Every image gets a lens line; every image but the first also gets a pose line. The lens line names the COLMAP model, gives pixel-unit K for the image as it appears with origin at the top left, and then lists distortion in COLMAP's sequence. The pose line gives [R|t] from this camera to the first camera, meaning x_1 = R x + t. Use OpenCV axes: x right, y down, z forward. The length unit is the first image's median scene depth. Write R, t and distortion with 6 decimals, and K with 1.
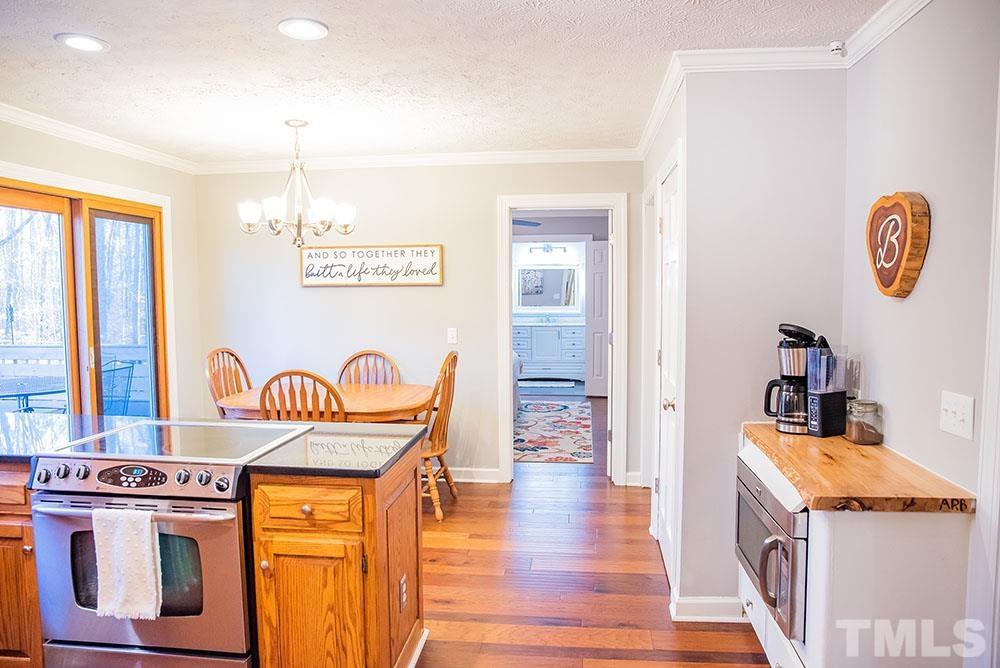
lens RADIAL K [[697.8, 0, 504.3], [0, 697.8, 332.8], [0, 0, 1]] dist [-0.101275, 0.071418]
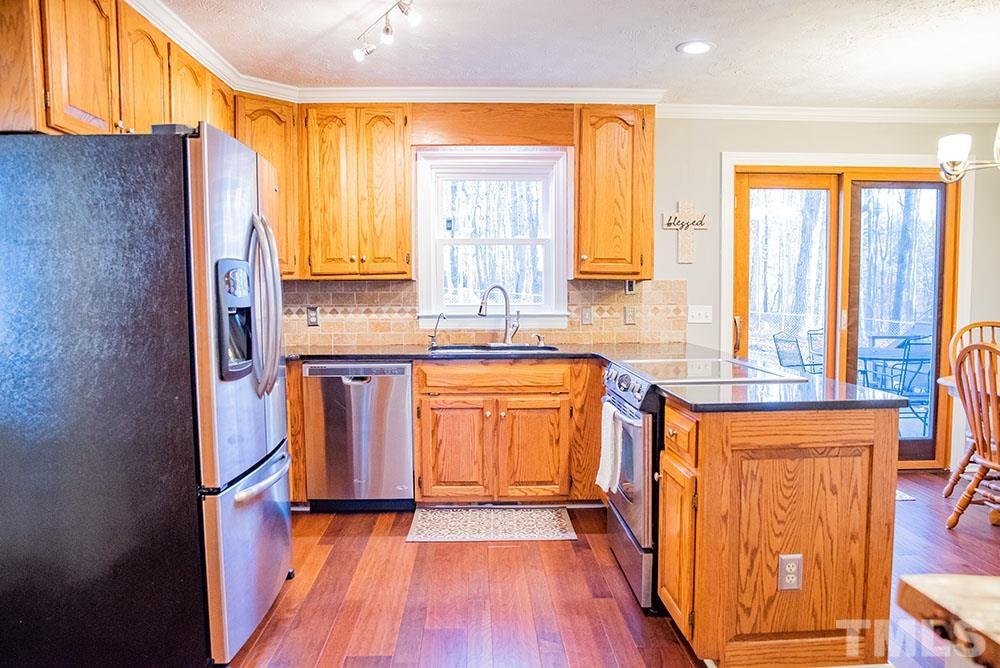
lens RADIAL K [[697.8, 0, 500.7], [0, 697.8, 339.6], [0, 0, 1]] dist [-0.101275, 0.071418]
pose [[0.152301, 0.070811, -0.985794, 0.607722], [-0.060815, 0.996211, 0.062163, 0.053421], [0.986461, 0.050483, 0.156030, 0.481483]]
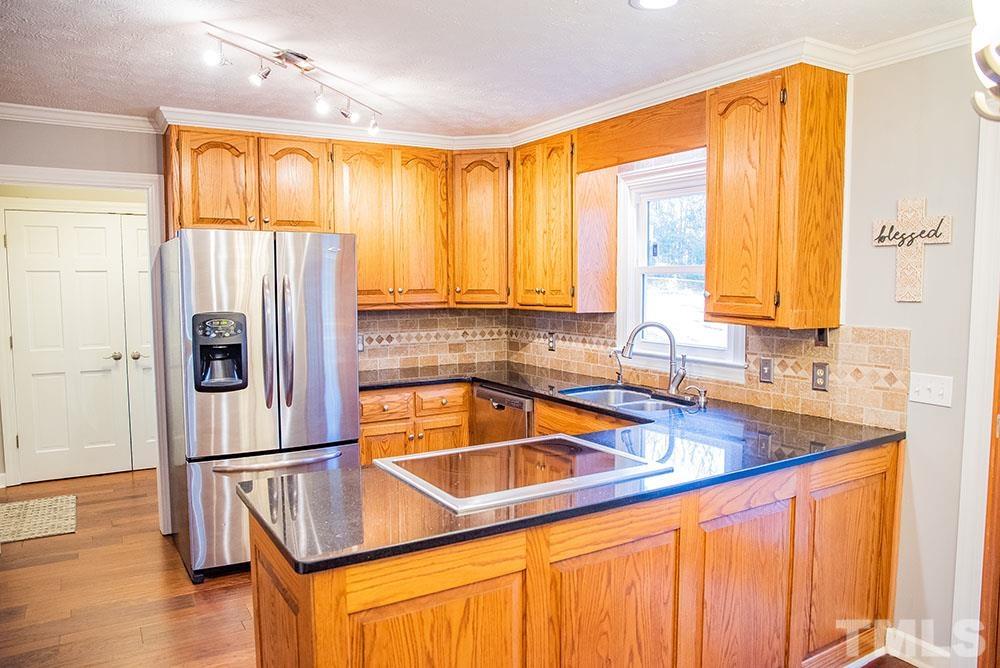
lens RADIAL K [[697.8, 0, 488.0], [0, 697.8, 340.4], [0, 0, 1]] dist [-0.101275, 0.071418]
pose [[-0.790904, 0.056761, -0.609302, 0.109276], [-0.035078, 0.989846, 0.137744, -0.110236], [0.610934, 0.130315, -0.780883, 1.563062]]
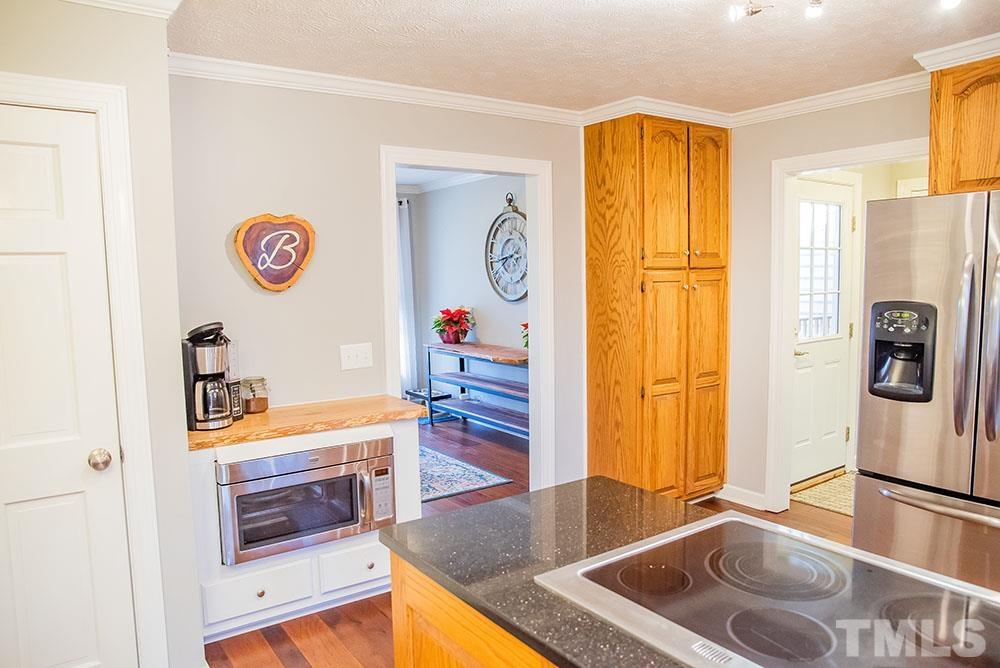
lens RADIAL K [[697.8, 0, 504.7], [0, 697.8, 335.0], [0, 0, 1]] dist [-0.101275, 0.071418]
pose [[-0.673089, -0.049235, 0.737921, -0.633571], [0.075143, 0.988065, 0.134467, -0.100676], [-0.735735, 0.145958, -0.661355, 1.370447]]
